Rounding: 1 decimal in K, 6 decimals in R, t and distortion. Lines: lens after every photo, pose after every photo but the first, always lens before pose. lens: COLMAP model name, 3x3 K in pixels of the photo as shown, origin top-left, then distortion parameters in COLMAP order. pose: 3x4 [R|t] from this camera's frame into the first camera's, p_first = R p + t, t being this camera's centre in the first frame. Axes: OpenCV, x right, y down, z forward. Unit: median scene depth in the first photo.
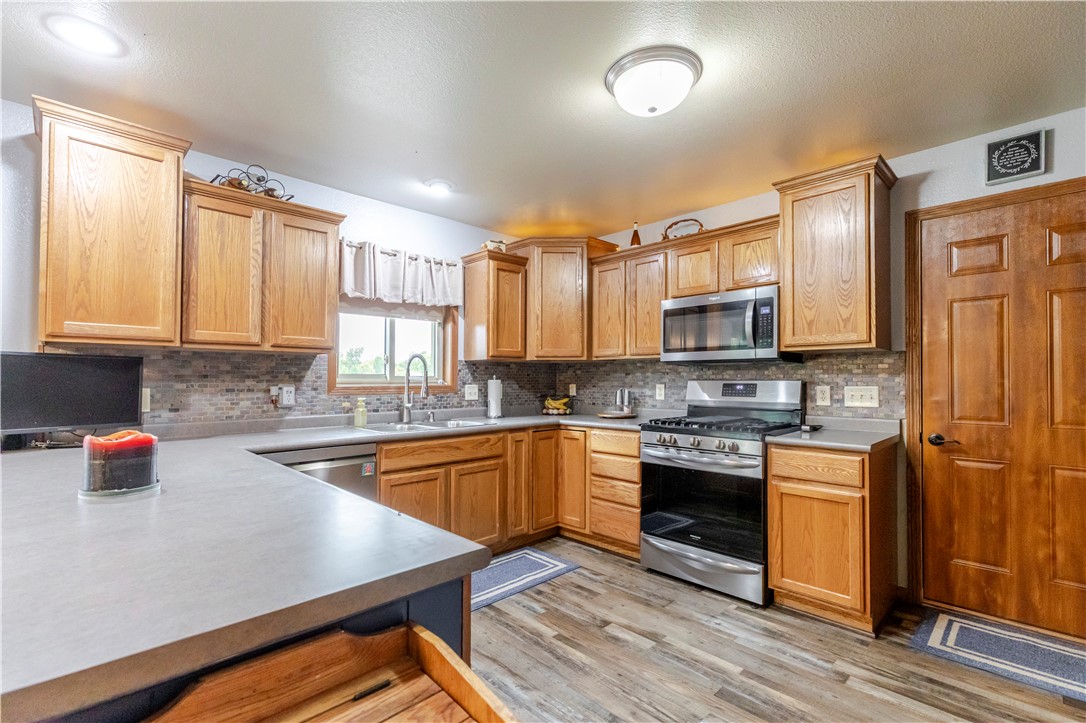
lens RADIAL K [[492.2, 0, 539.6], [0, 492.2, 378.8], [0, 0, 1]] dist [0.005425, 0.001120]
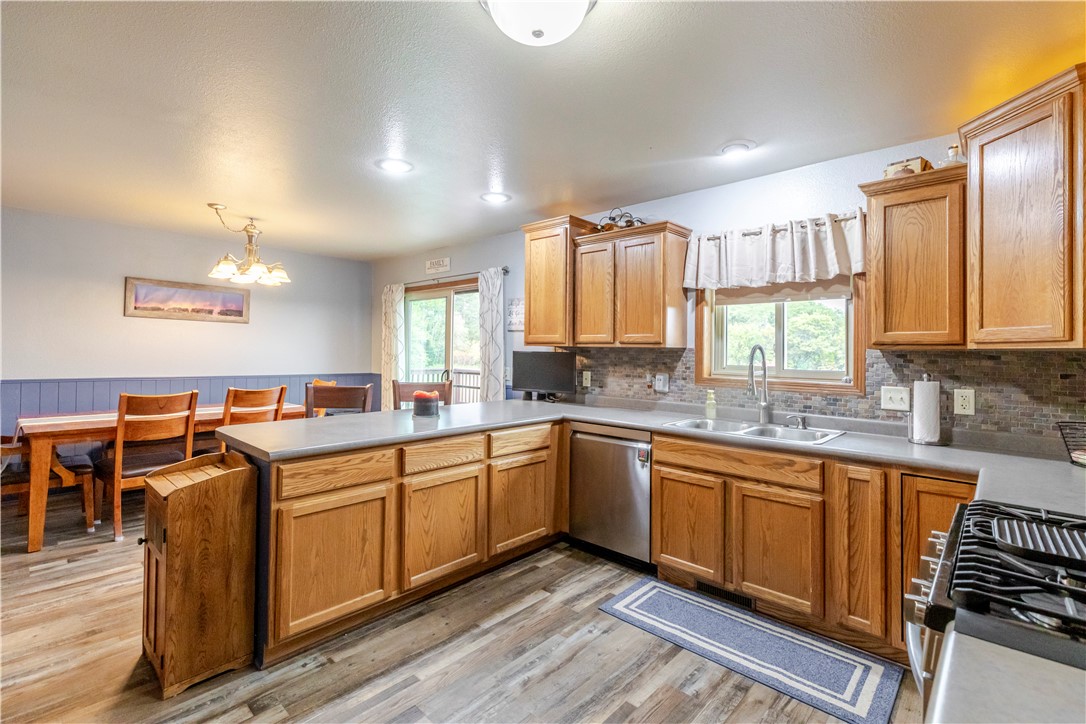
lens RADIAL K [[492.2, 0, 537.6], [0, 492.2, 349.9], [0, 0, 1]] dist [0.005425, 0.001120]
pose [[0.043912, -0.002201, -0.999033, 0.678615], [-0.013394, 0.999906, -0.002791, -0.038722], [0.998946, 0.013504, 0.043878, 0.665396]]
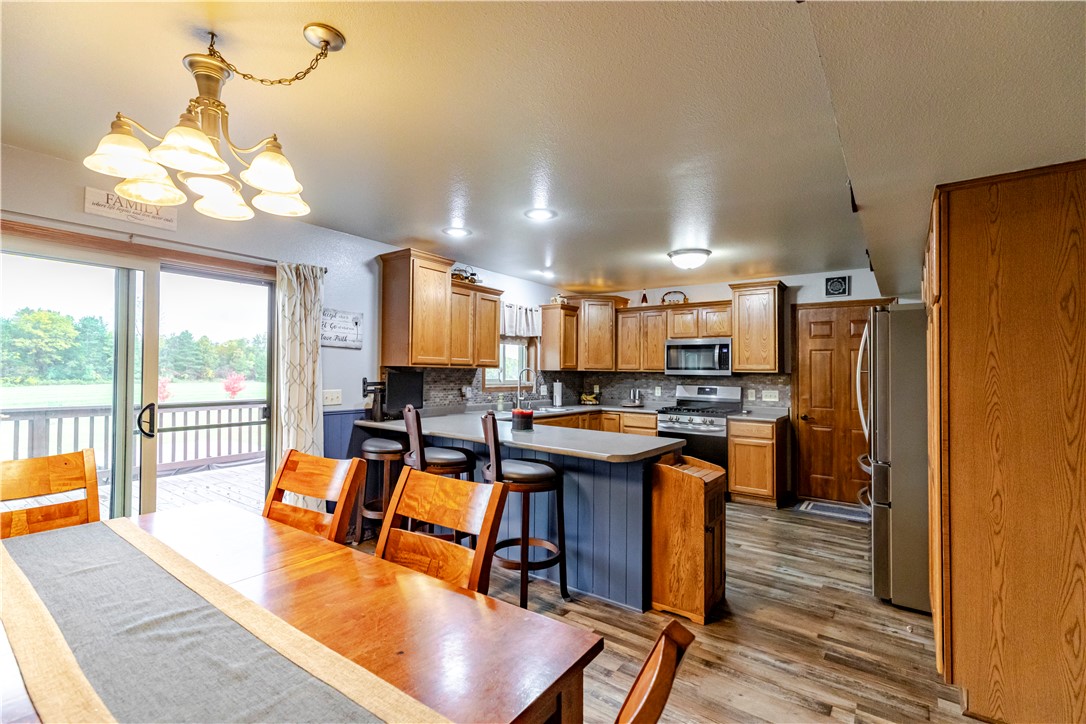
lens RADIAL K [[492.2, 0, 535.3], [0, 492.2, 359.7], [0, 0, 1]] dist [0.005425, 0.001120]
pose [[0.987524, 0.019668, 0.156236, -0.561411], [-0.015944, 0.999559, -0.025053, -0.042138], [-0.156659, 0.022250, 0.987402, -0.764782]]
